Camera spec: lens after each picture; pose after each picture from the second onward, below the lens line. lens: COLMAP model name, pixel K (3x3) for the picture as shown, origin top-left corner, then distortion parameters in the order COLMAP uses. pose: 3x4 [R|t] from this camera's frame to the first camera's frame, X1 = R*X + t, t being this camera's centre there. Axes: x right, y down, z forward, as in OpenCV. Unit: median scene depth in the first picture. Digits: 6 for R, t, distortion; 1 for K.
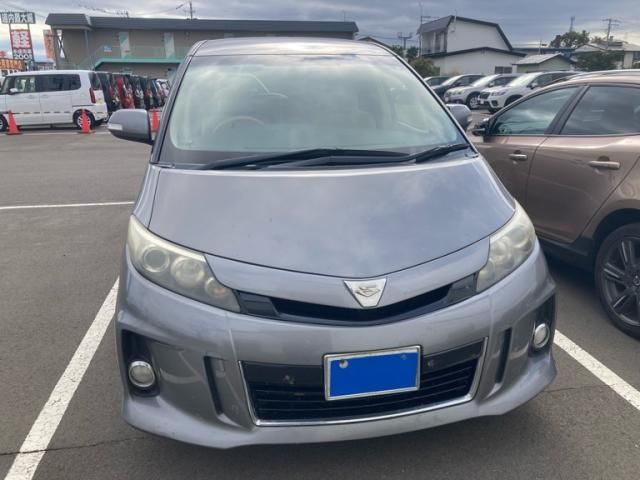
lens RADIAL K [[535.4, 0, 320.3], [0, 535.4, 239.1], [0, 0, 1]] dist [0.011987, -0.012191]
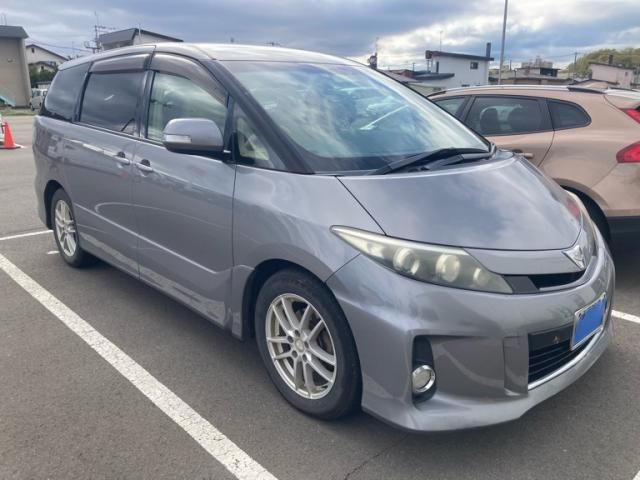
lens RADIAL K [[535.4, 0, 320.6], [0, 535.4, 240.5], [0, 0, 1]] dist [0.011987, -0.012191]
pose [[0.829087, -0.137069, 0.542058, -0.690766], [0.149051, 0.988585, 0.022004, -0.035924], [-0.538886, 0.062551, 0.840053, 0.174164]]
